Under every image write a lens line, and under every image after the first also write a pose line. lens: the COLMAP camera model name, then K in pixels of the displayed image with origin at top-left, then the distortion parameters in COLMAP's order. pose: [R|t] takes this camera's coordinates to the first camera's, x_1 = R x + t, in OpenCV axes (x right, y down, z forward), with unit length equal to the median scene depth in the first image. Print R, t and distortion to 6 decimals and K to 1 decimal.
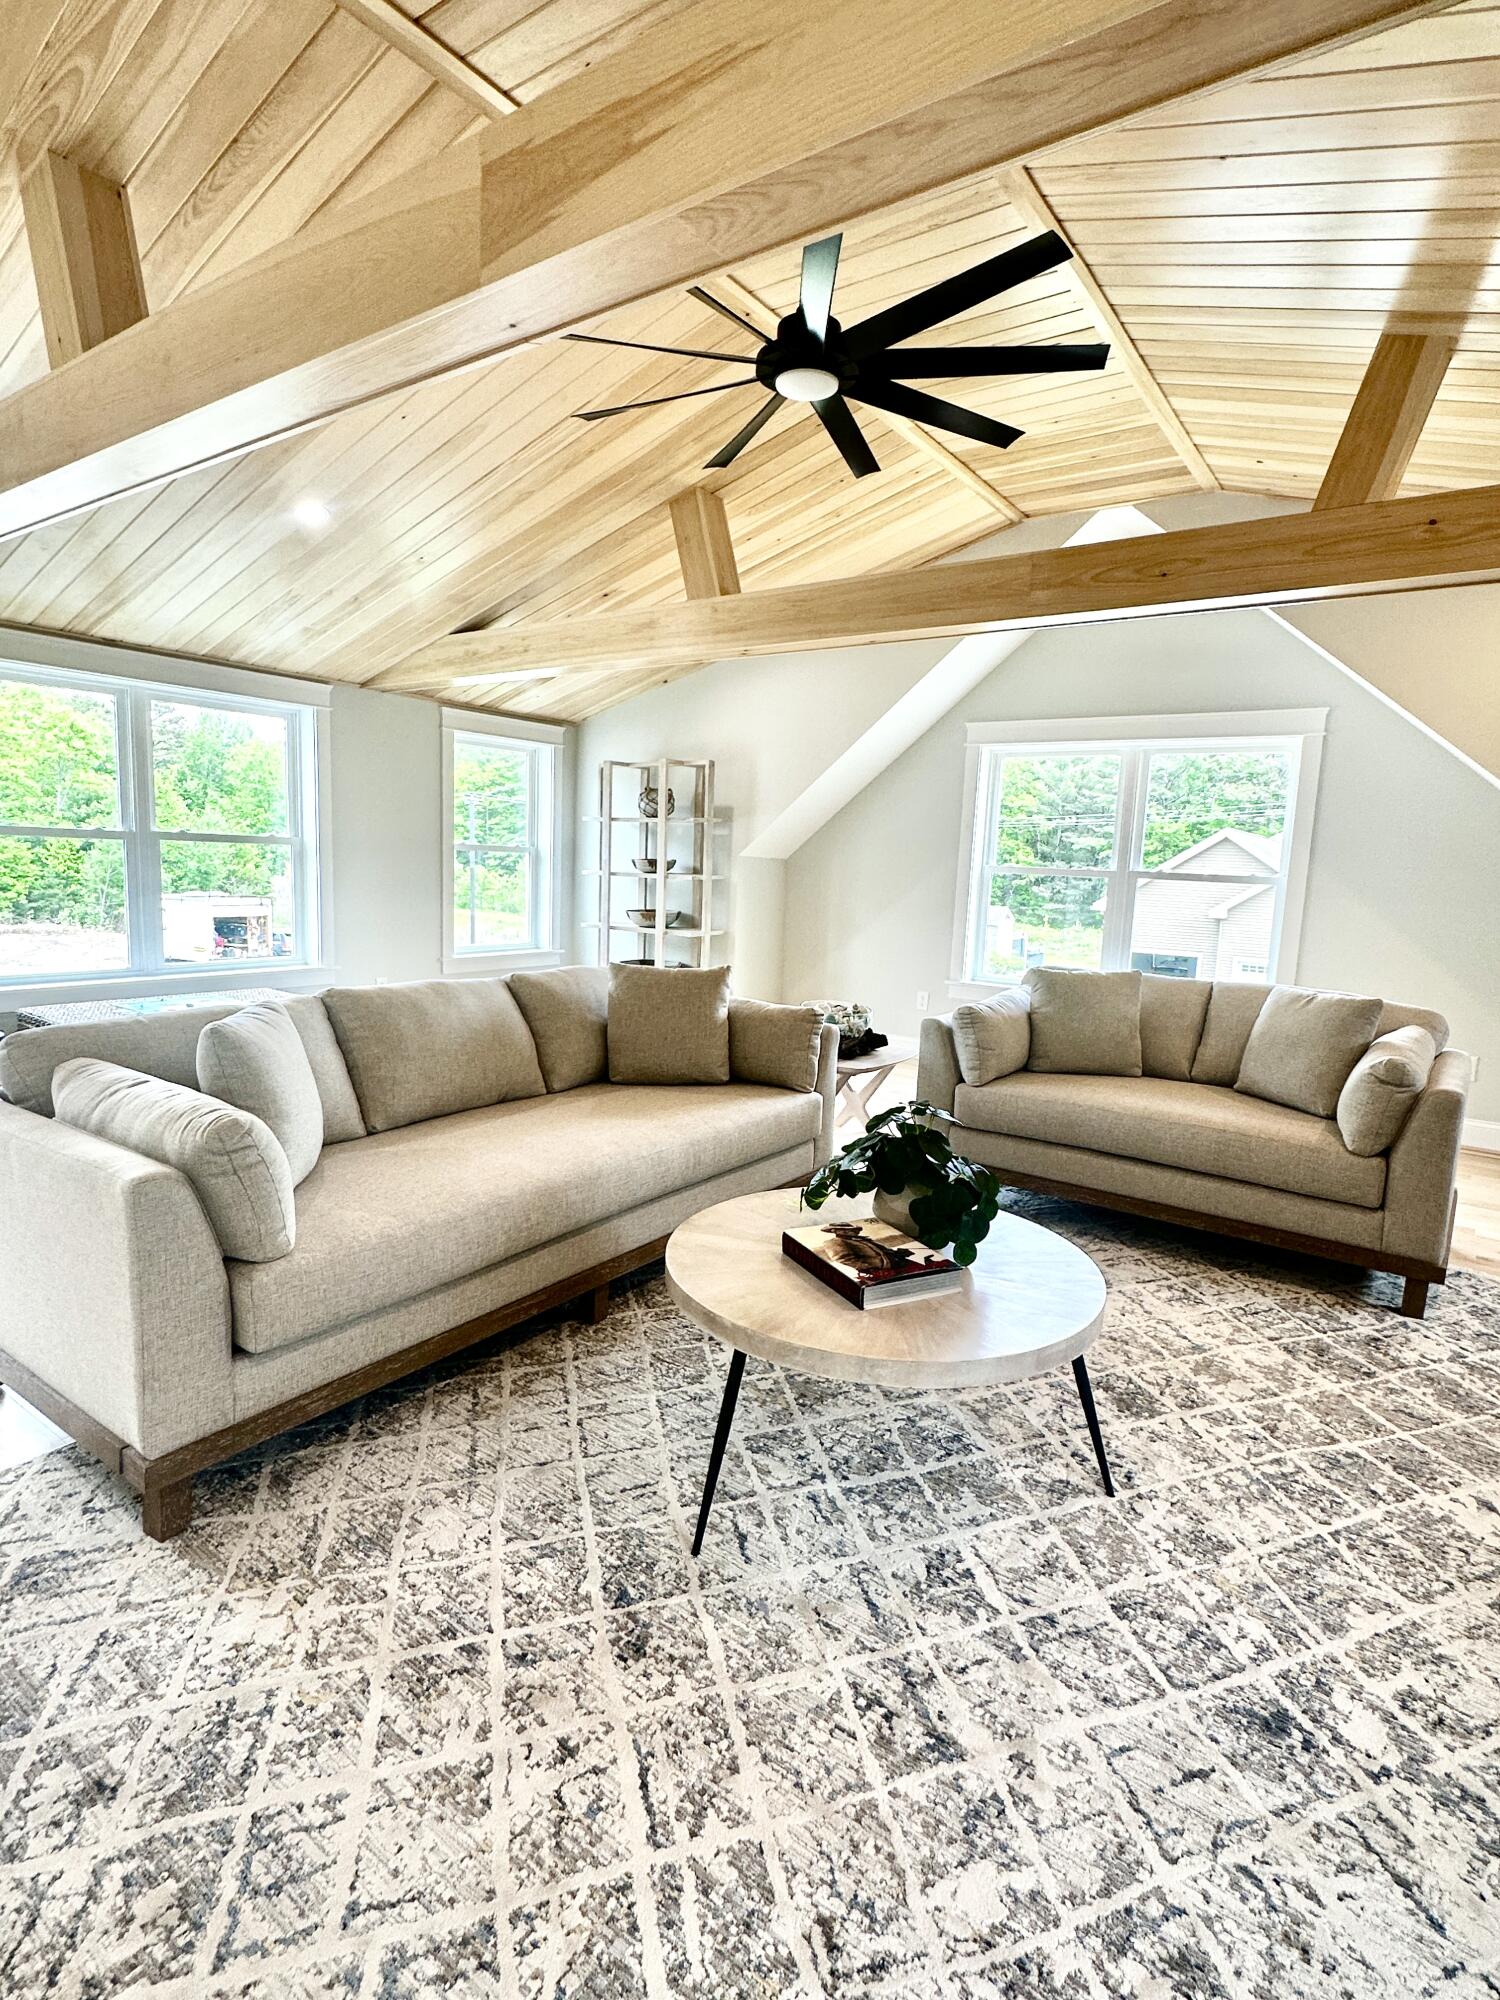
lens RADIAL K [[1014.6, 0, 744.1], [0, 1014.6, 993.0], [0, 0, 1]] dist [-0.003744, 0.001540]
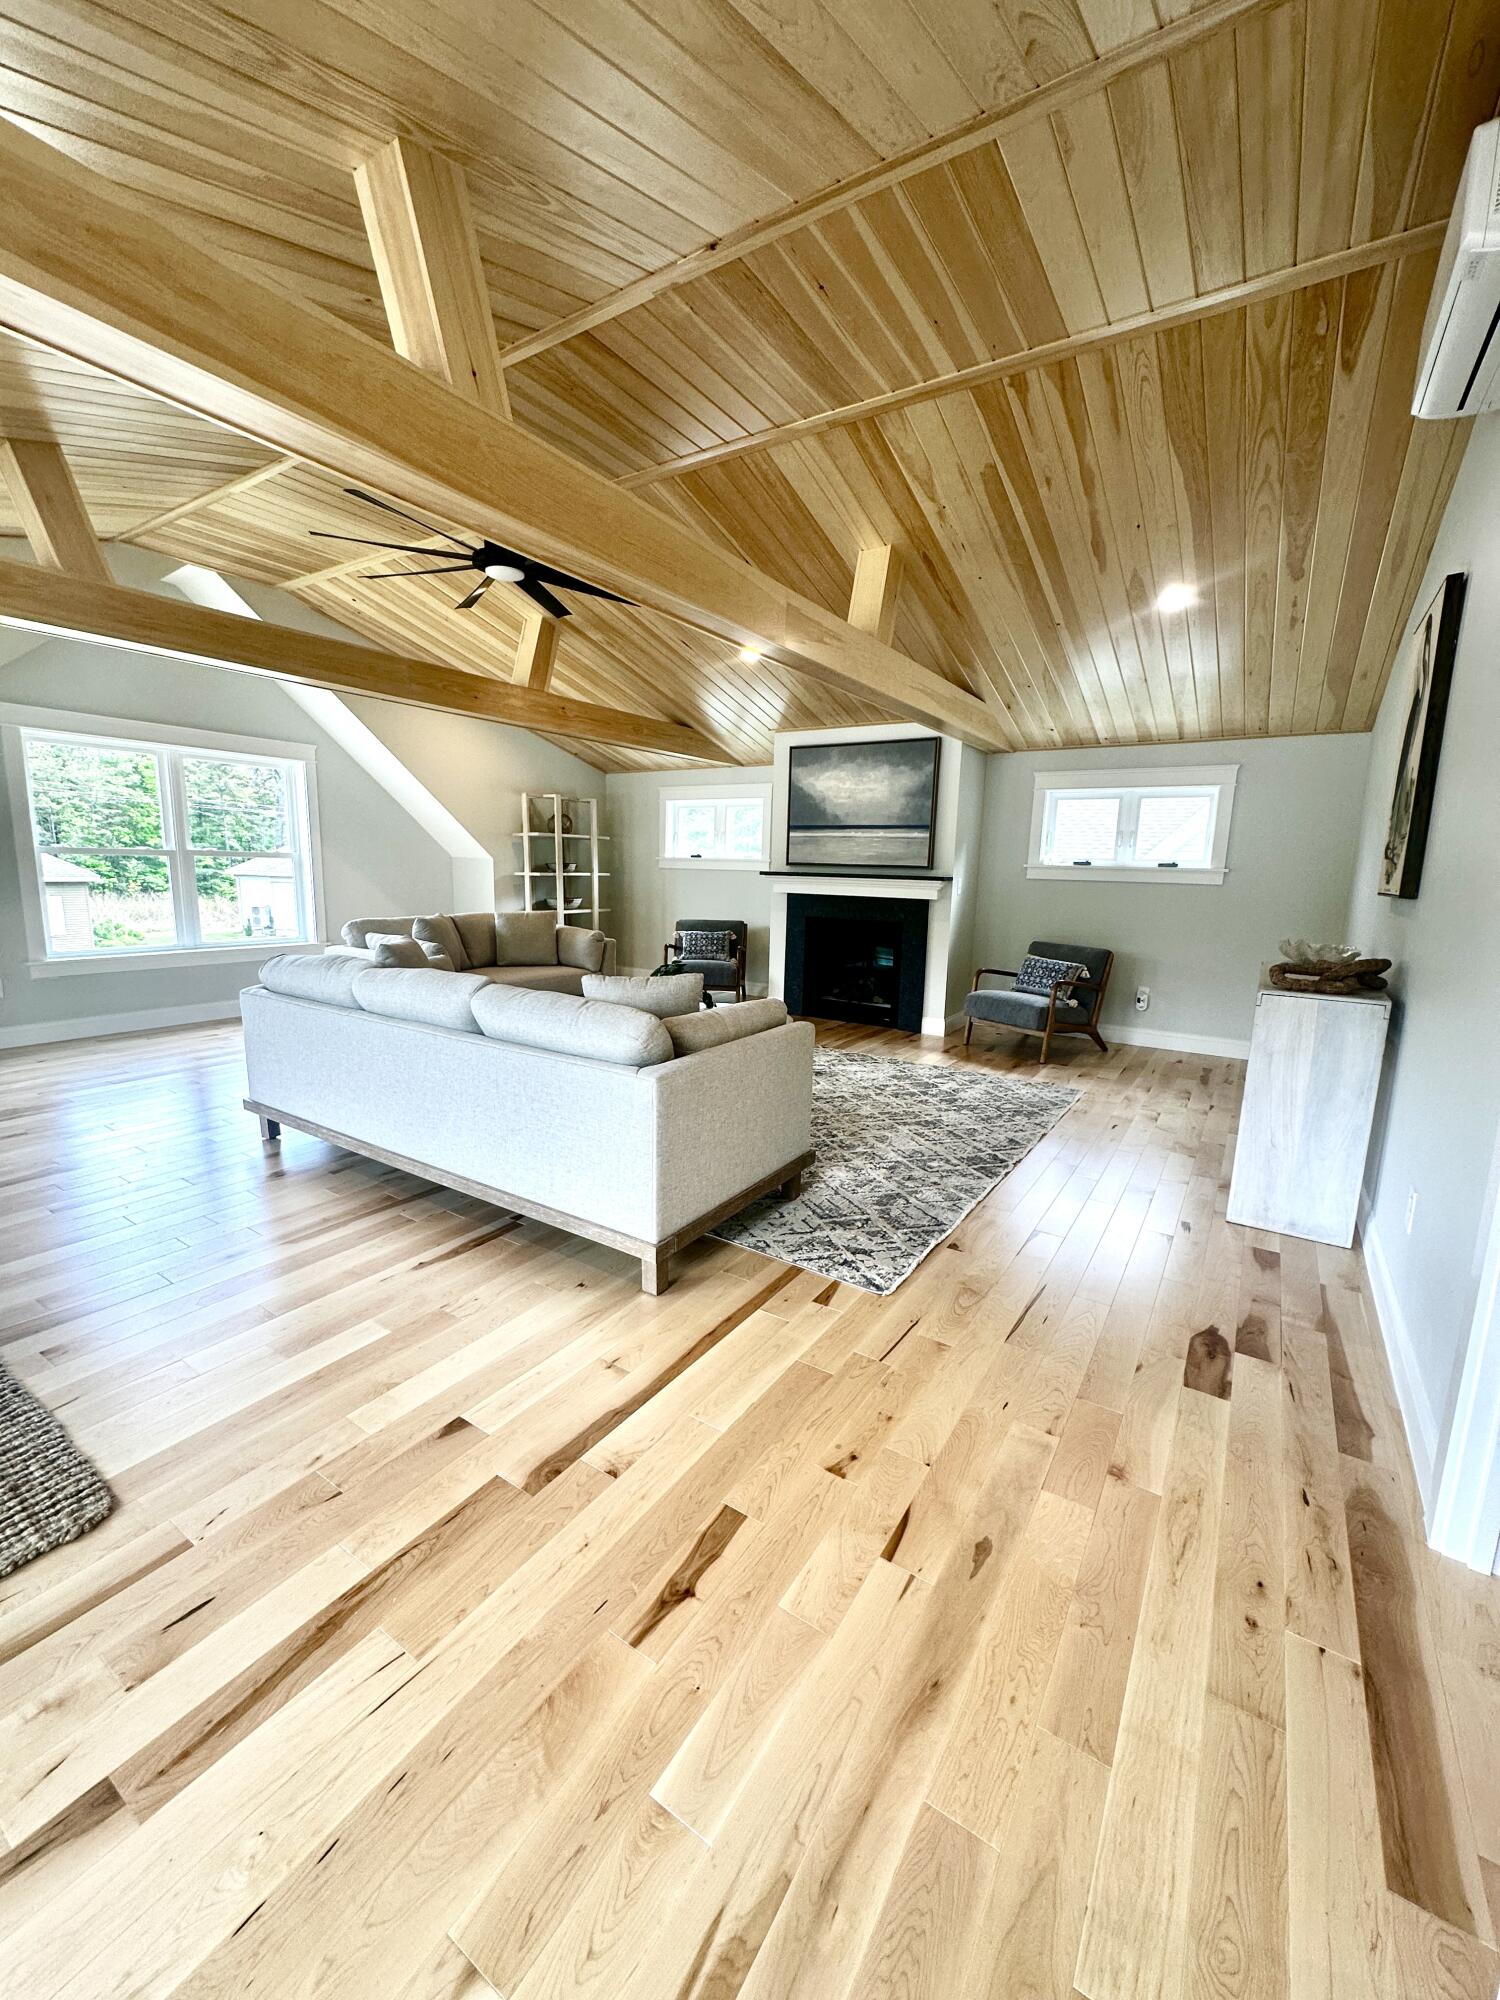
lens RADIAL K [[795.9, 0, 746.4], [0, 795.9, 1000.8], [0, 0, 1]] dist [-0.004600, 0.001073]
pose [[-0.036785, -0.208903, 0.977244, -1.125476], [0.108308, 0.971312, 0.211712, -0.122503], [-0.993437, 0.113631, -0.013104, 0.571405]]
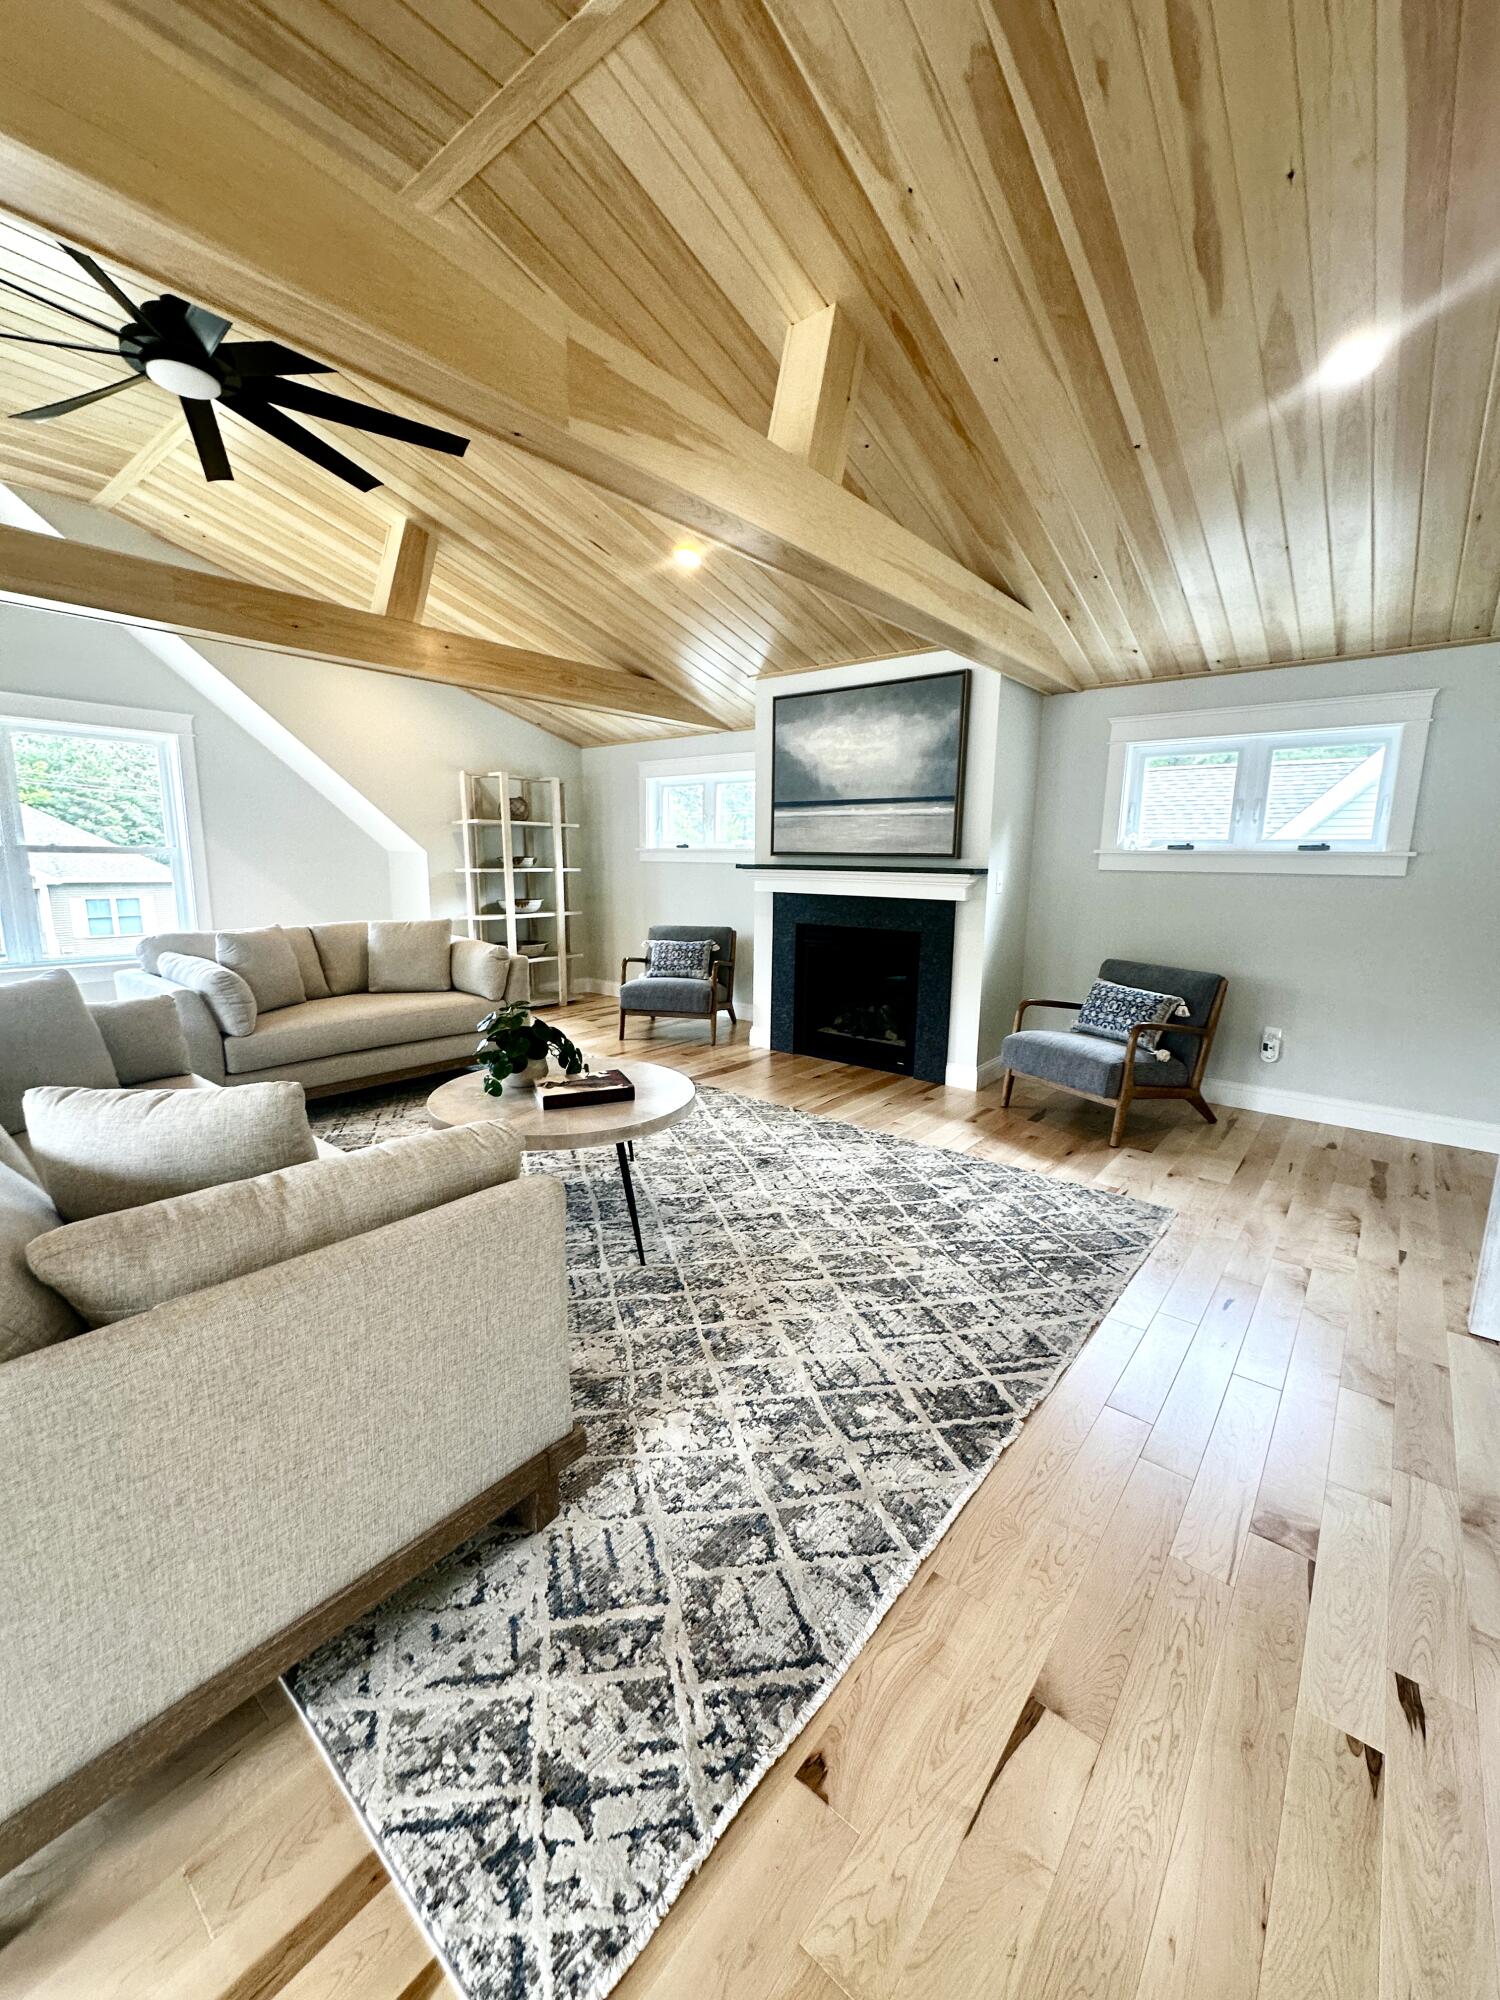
lens RADIAL K [[795.9, 0, 749.7], [0, 795.9, 999.6], [0, 0, 1]] dist [-0.004600, 0.001073]
pose [[0.066990, -0.213553, 0.974632, -0.663666], [0.123432, 0.971097, 0.204294, -0.070041], [-0.990089, 0.106615, 0.091413, 0.348904]]
